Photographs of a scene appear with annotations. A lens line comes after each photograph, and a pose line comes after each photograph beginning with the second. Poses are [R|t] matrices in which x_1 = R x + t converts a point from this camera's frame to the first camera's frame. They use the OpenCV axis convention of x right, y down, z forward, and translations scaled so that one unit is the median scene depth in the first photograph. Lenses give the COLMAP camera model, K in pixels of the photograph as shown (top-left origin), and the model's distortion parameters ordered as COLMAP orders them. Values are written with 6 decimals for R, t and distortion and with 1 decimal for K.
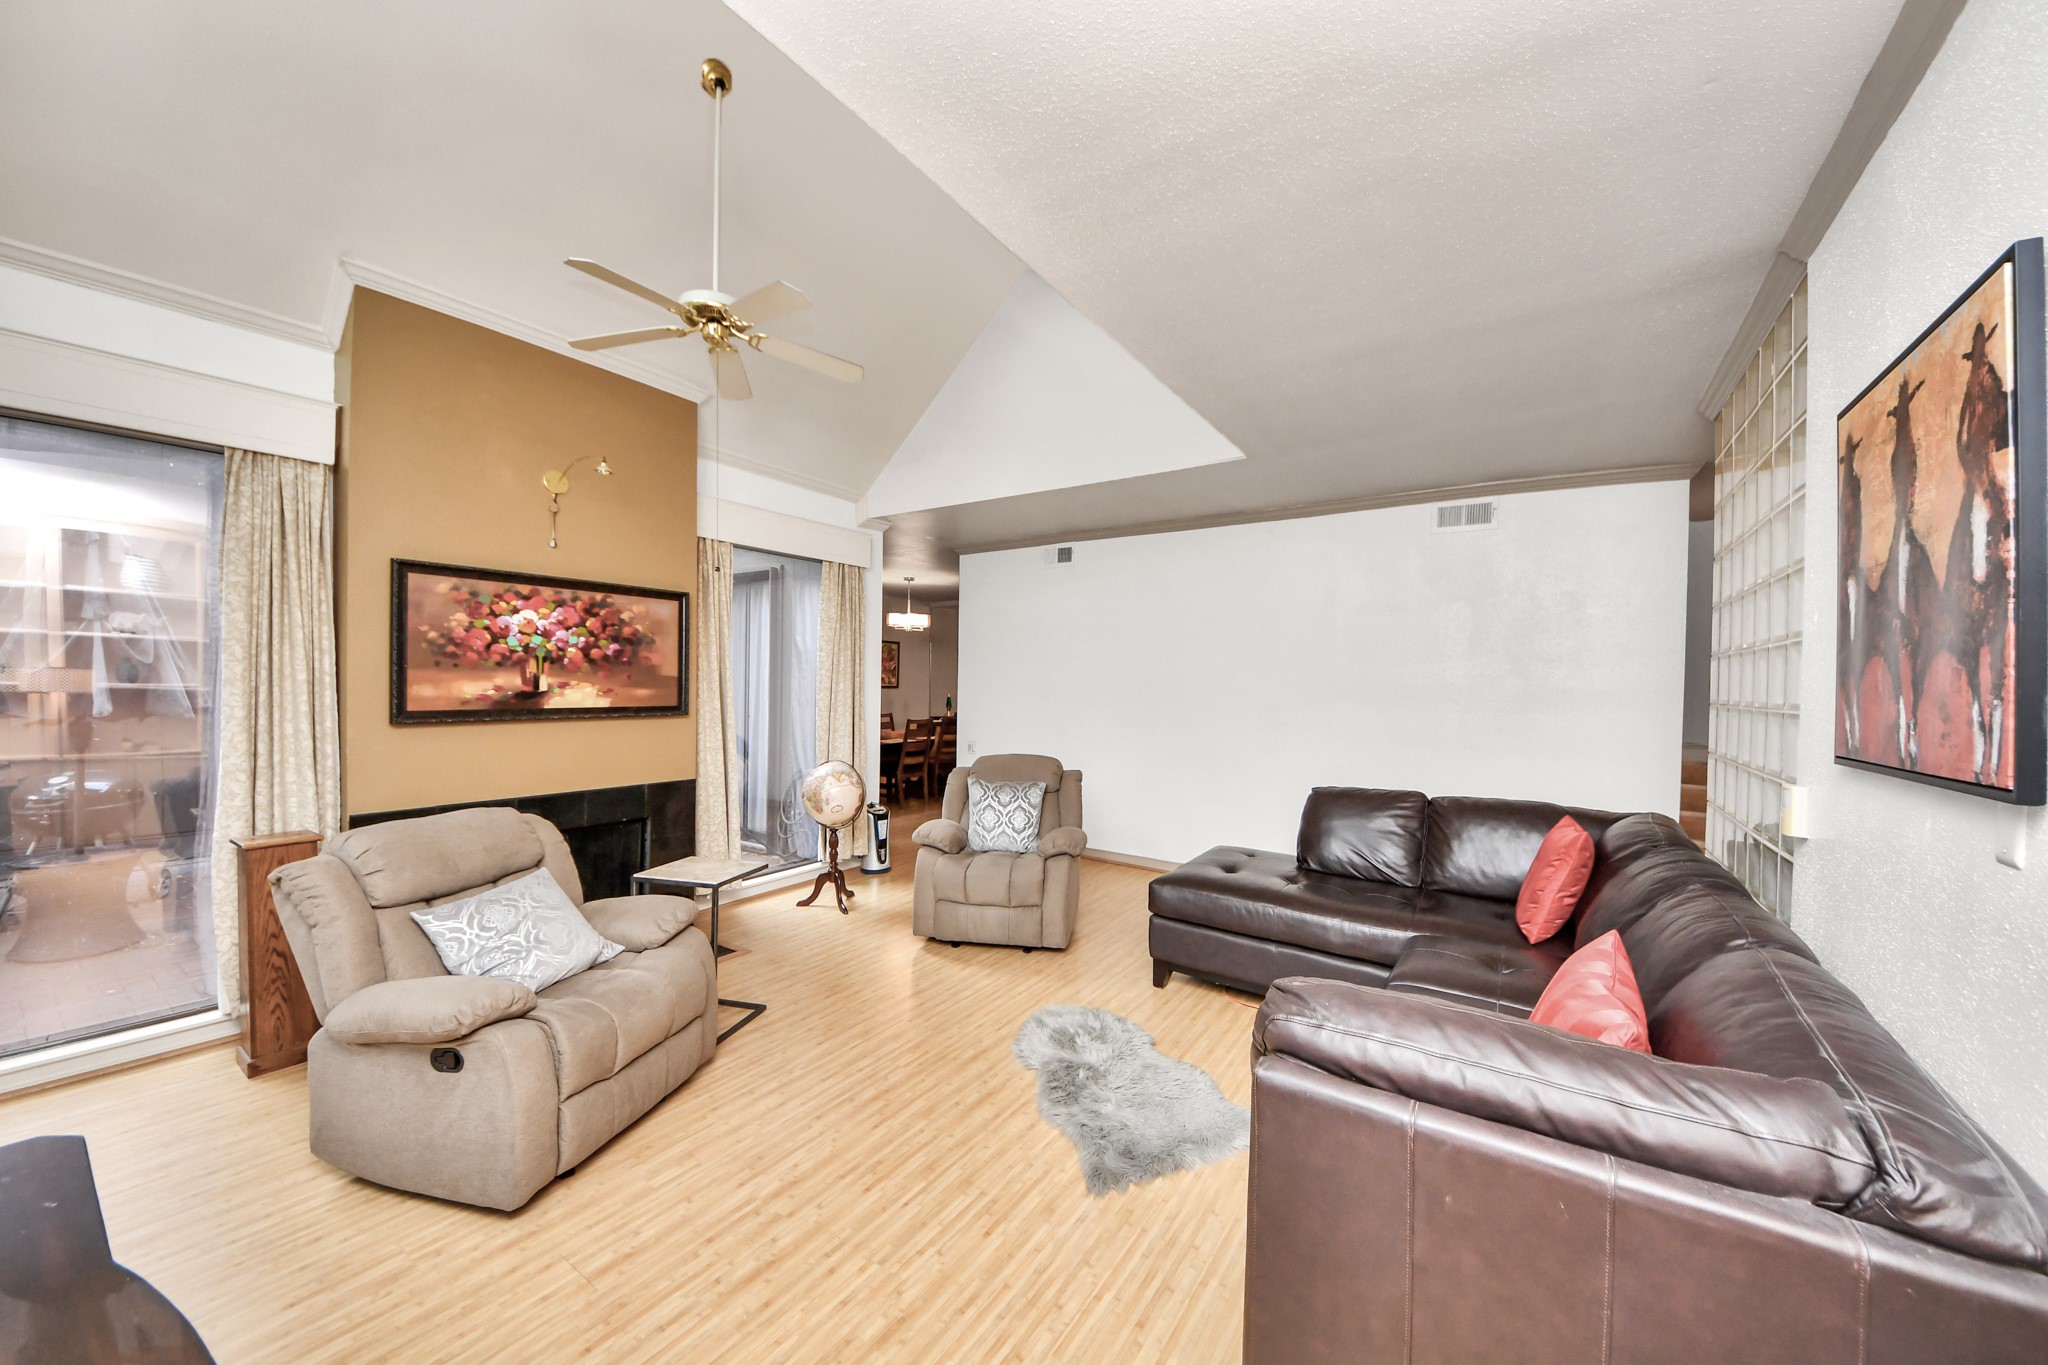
lens RADIAL K [[745.9, 0, 1015.4], [0, 745.9, 688.3], [0, 0, 1]] dist [-0.018353, -0.002504]
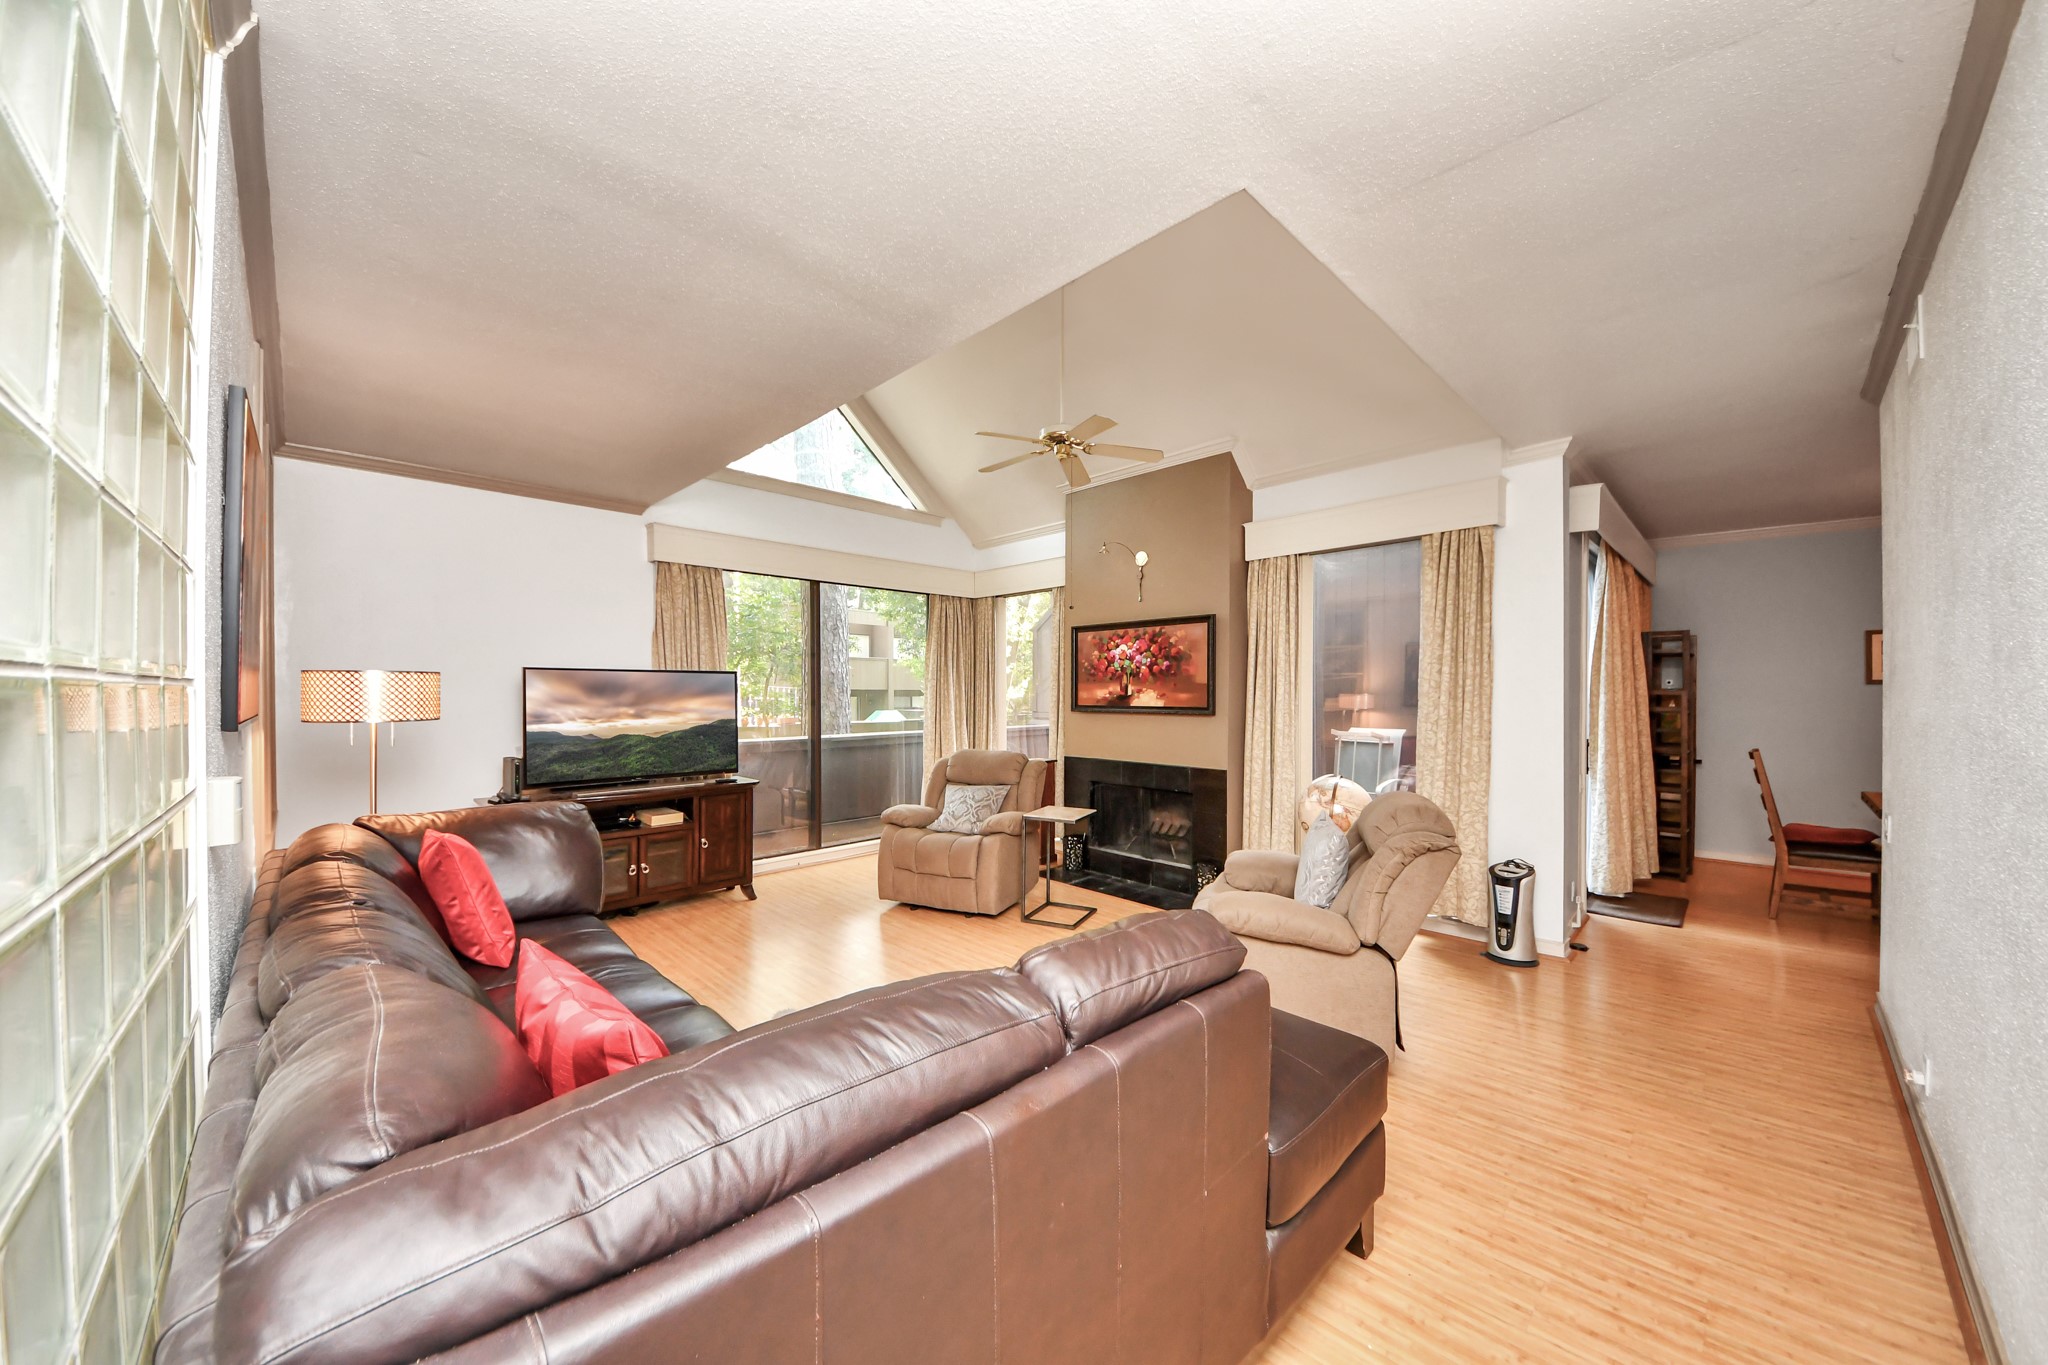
lens RADIAL K [[745.9, 0, 1015.4], [0, 745.9, 685.8], [0, 0, 1]] dist [-0.018353, -0.002504]
pose [[-0.183054, -0.030098, -0.982642, 0.934097], [-0.012642, 0.999521, -0.028260, 0.031096], [0.983022, 0.007250, -0.183347, 1.032199]]
